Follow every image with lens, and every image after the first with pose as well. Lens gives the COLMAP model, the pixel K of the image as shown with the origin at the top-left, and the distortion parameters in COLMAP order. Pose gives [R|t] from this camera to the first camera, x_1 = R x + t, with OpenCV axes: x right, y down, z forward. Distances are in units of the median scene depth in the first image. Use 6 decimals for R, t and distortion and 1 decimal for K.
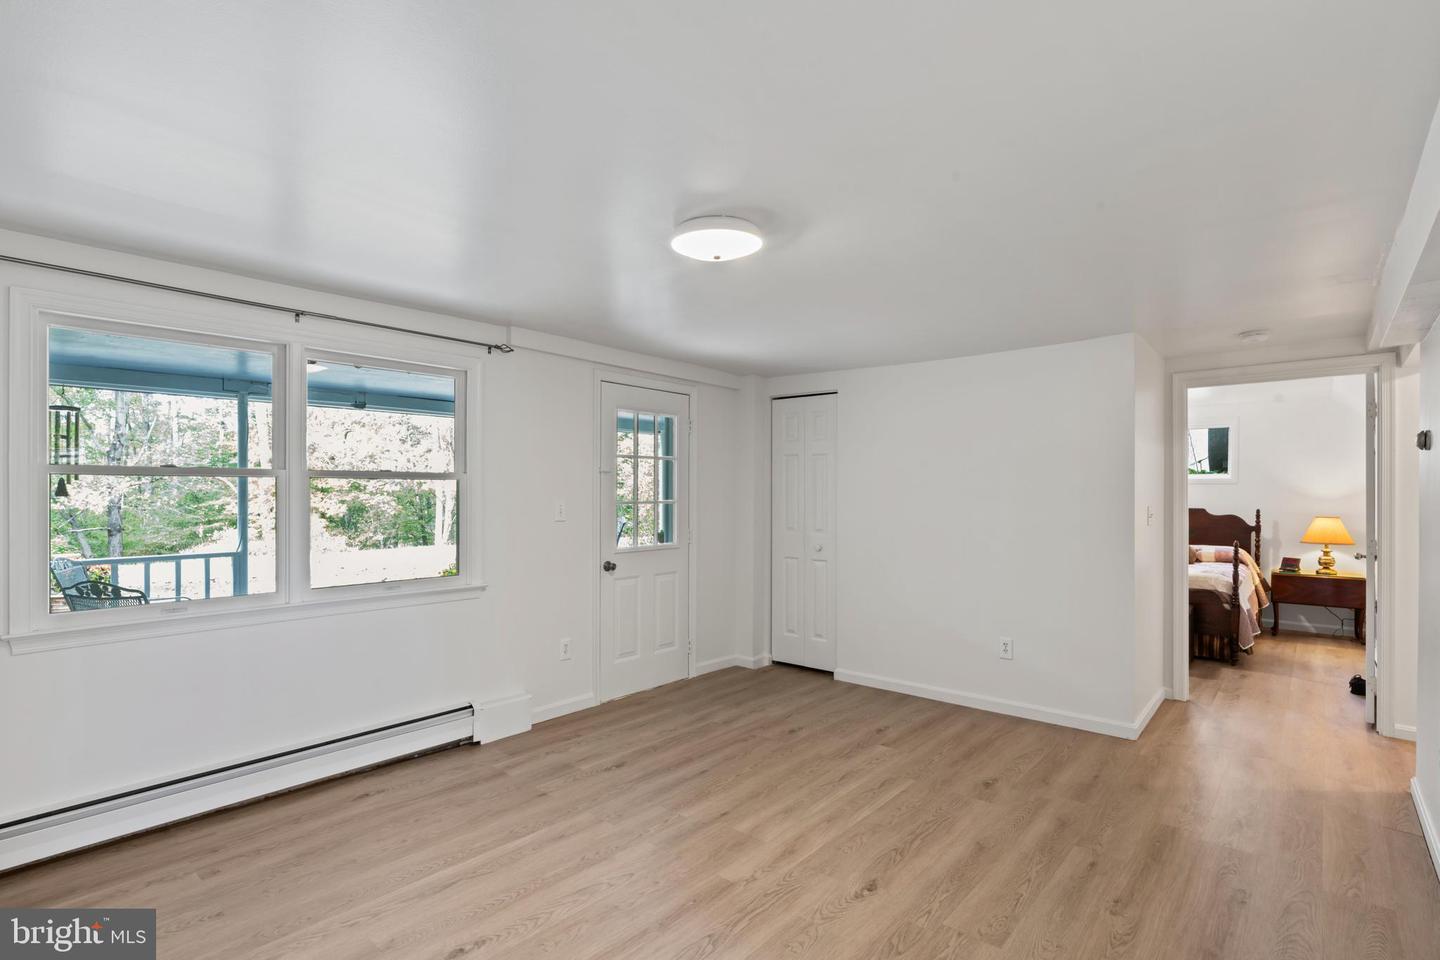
lens RADIAL K [[701.1, 0, 725.9], [0, 701.1, 500.4], [0, 0, 1]] dist [-0.006703, 0.002774]
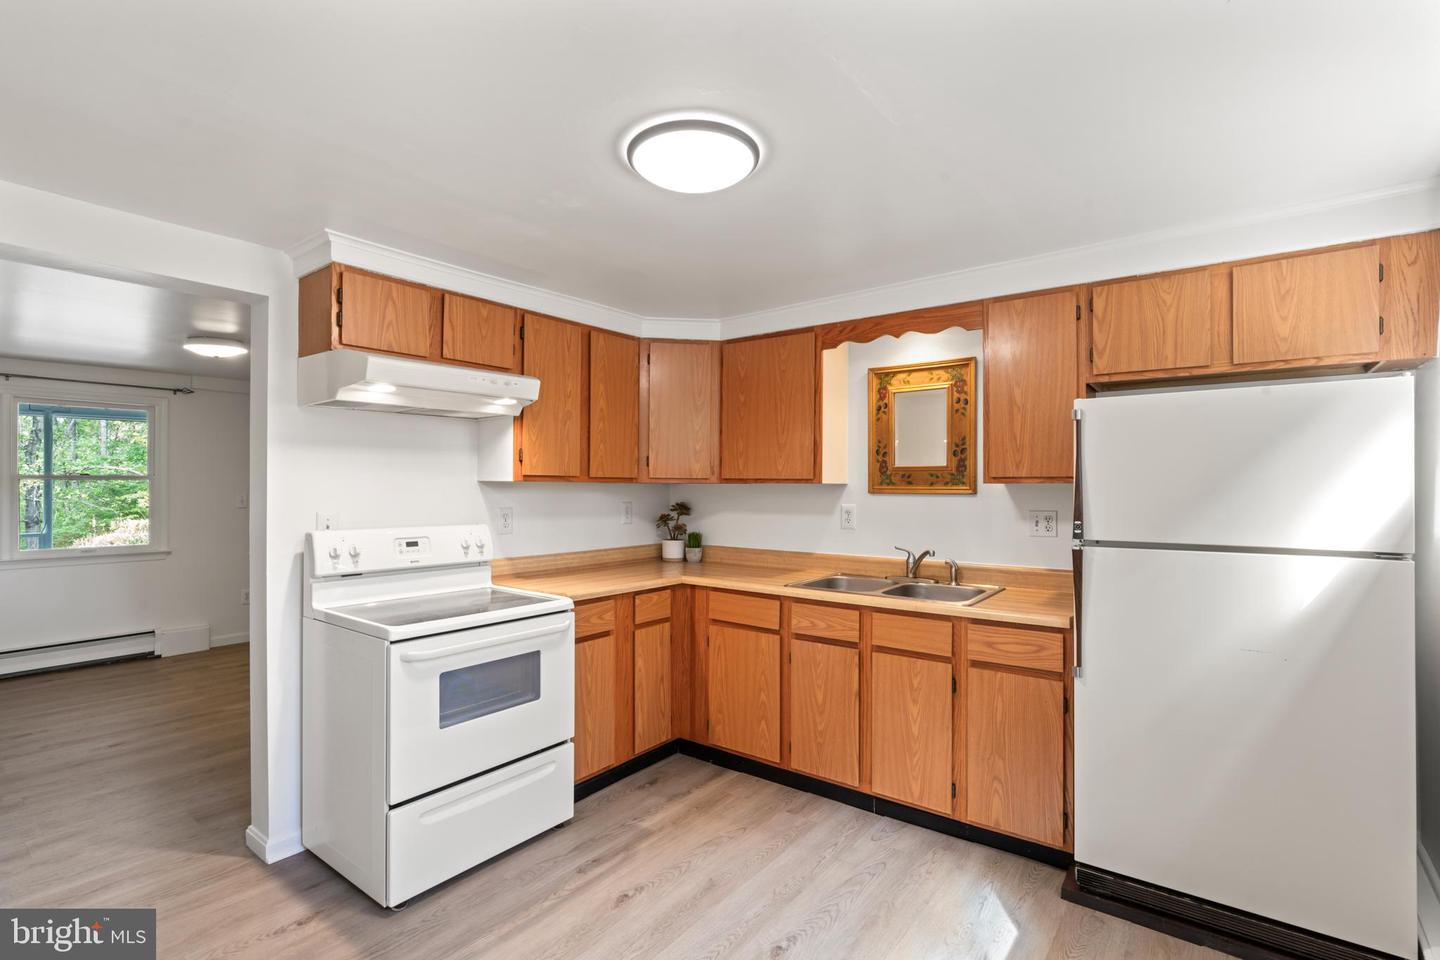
lens RADIAL K [[701.1, 0, 720.6], [0, 701.1, 489.4], [0, 0, 1]] dist [-0.006703, 0.002774]
pose [[0.999088, 0.003058, 0.042591, 0.767797], [-0.002686, 0.999958, -0.008804, 0.001468], [-0.042616, 0.008682, 0.999054, -0.534256]]
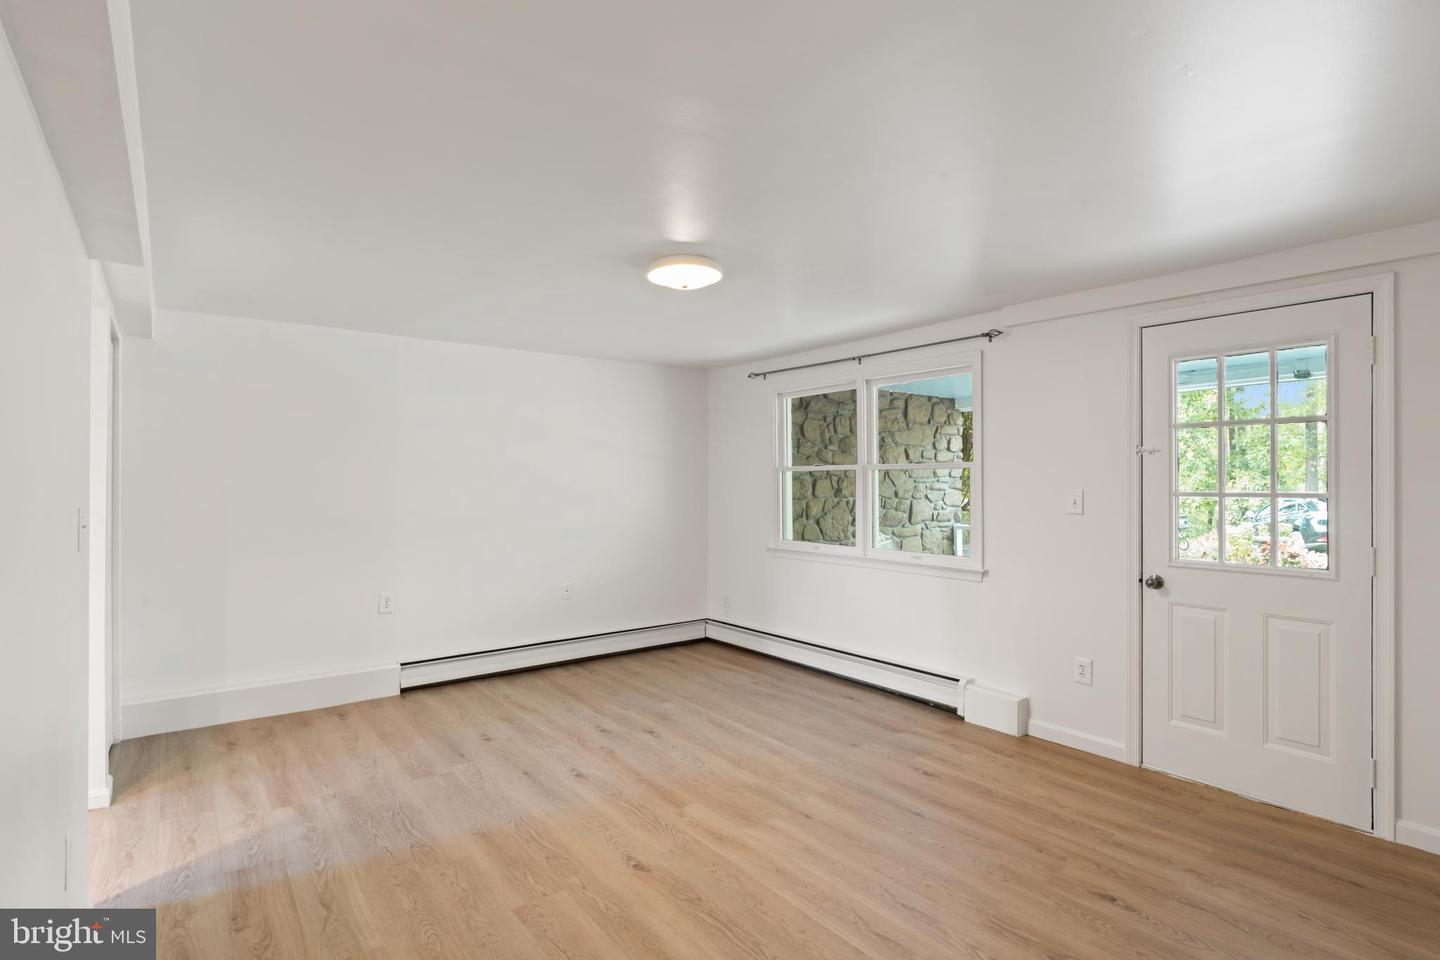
lens RADIAL K [[719.9, 0, 705.2], [0, 719.9, 480.0], [0, 0, 1]] dist [-0.003256, -0.000488]
pose [[-0.229296, -0.003395, -0.973351, 0.780873], [-0.007957, 0.999967, -0.001613, -0.005825], [0.973324, 0.007375, -0.229316, 0.860990]]
